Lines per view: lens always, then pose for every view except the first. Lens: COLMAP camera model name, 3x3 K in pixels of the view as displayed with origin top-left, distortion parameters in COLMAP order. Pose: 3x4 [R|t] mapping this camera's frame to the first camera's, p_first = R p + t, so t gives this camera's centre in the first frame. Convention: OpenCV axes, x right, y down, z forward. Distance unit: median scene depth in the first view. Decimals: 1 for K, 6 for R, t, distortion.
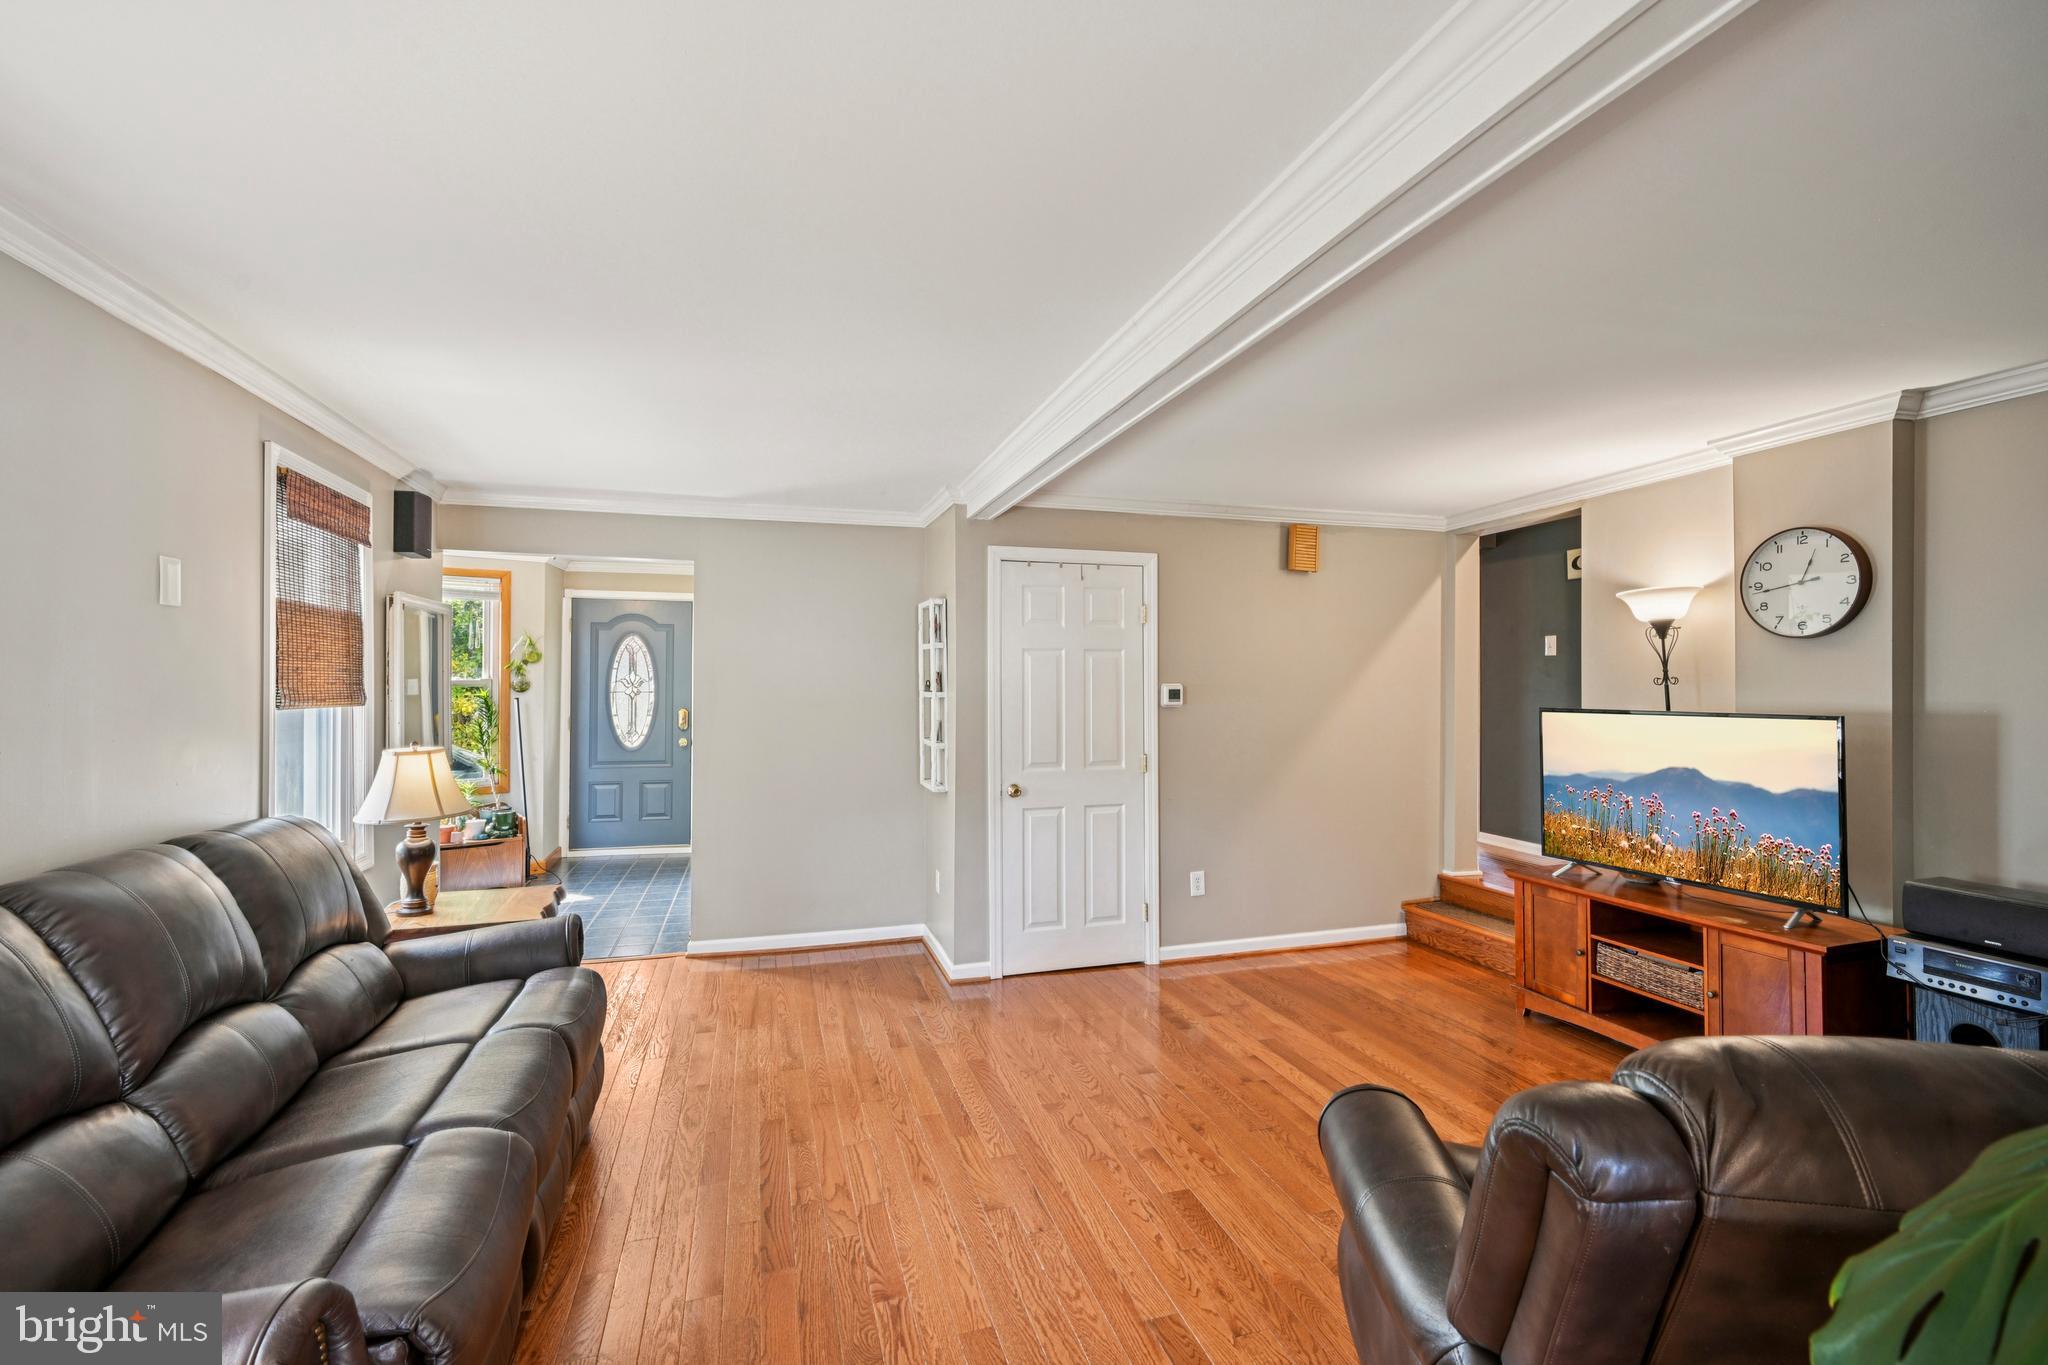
lens RADIAL K [[906.1, 0, 1030.4], [0, 906.1, 675.2], [0, 0, 1]] dist [-0.000801, 0.000096]
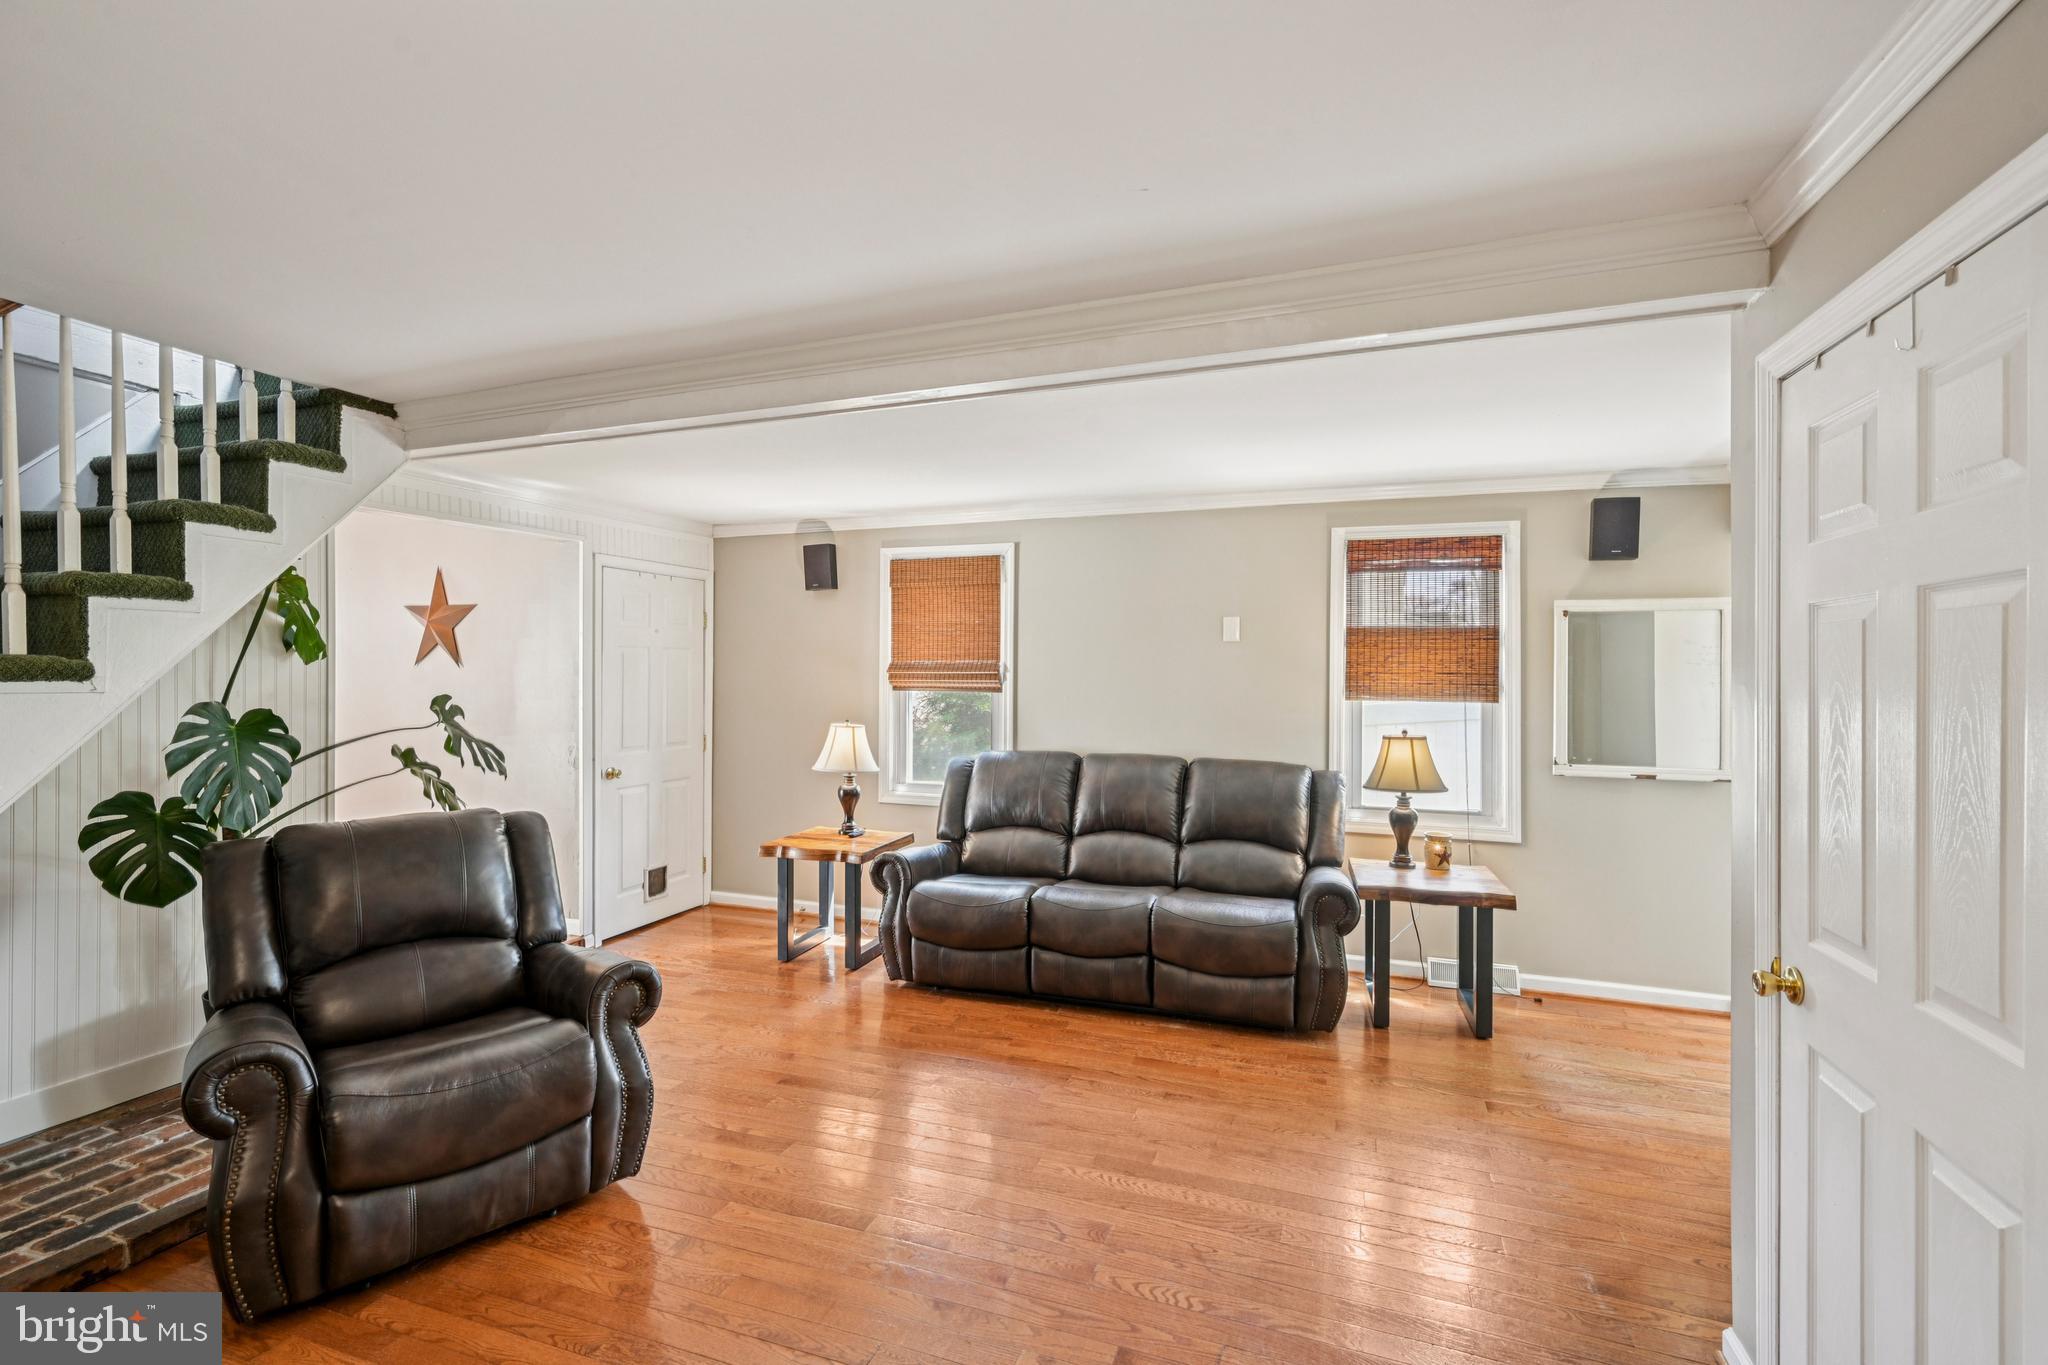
lens RADIAL K [[906.1, 0, 1030.4], [0, 906.1, 675.2], [0, 0, 1]] dist [-0.000801, 0.000096]
pose [[-0.598711, -0.002641, -0.800961, 0.528879], [0.000061, 0.999994, -0.003343, 0.001032], [0.800965, -0.002050, -0.598707, 1.098789]]
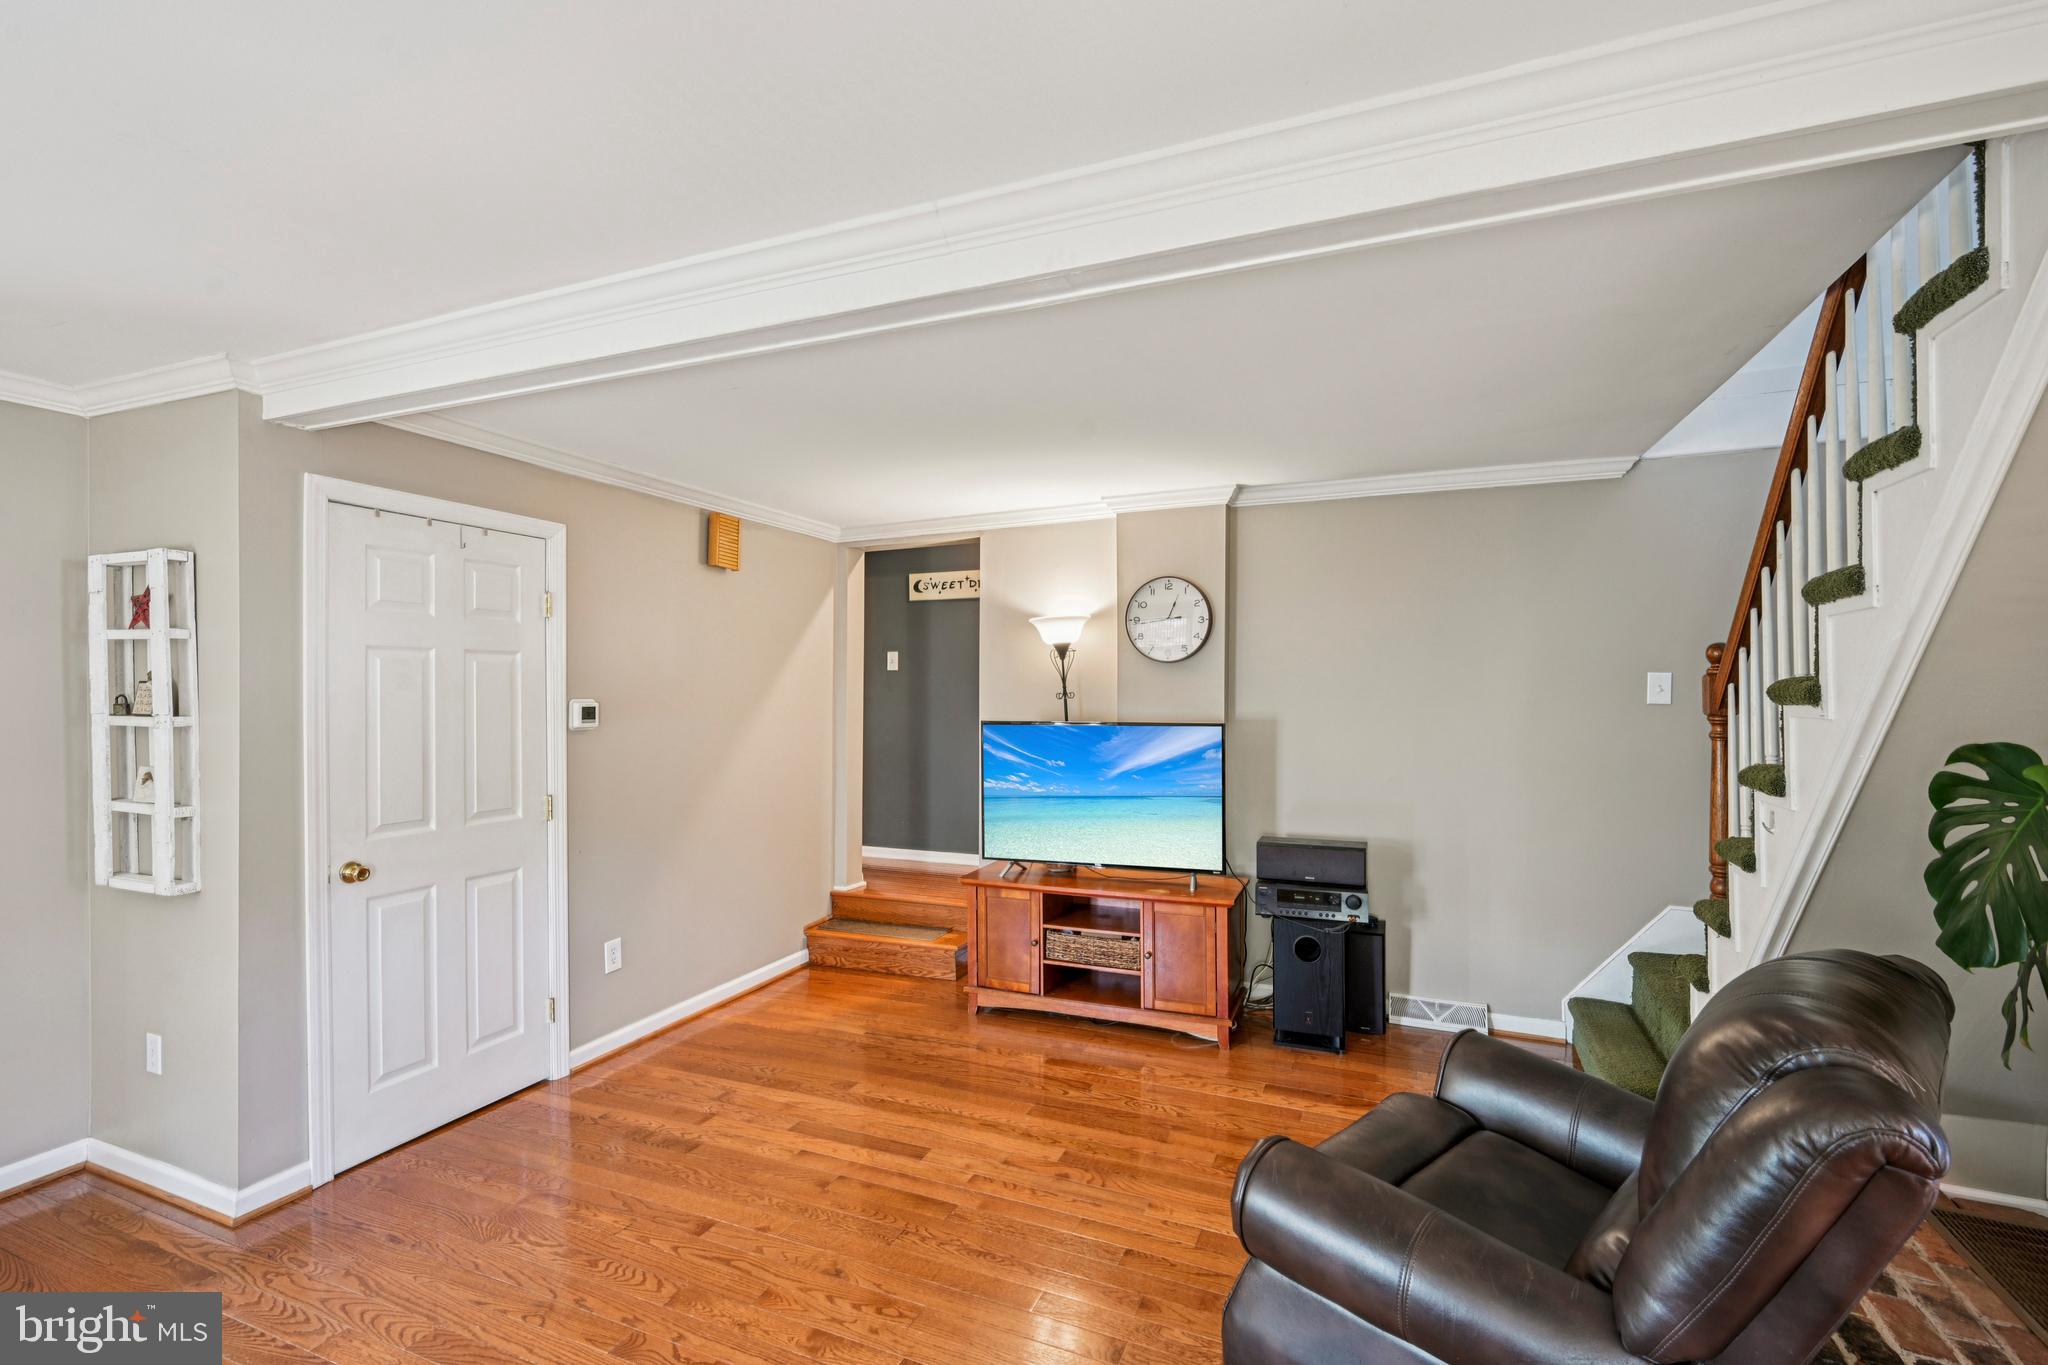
lens RADIAL K [[912.0, 0, 1014.7], [0, 912.0, 689.3], [0, 0, 1]] dist [-0.001478, 0.000187]
pose [[0.643055, 0.002632, 0.765816, -0.234810], [-0.006872, 0.999974, 0.002334, -0.003963], [-0.765789, -0.006763, 0.643056, 0.281127]]
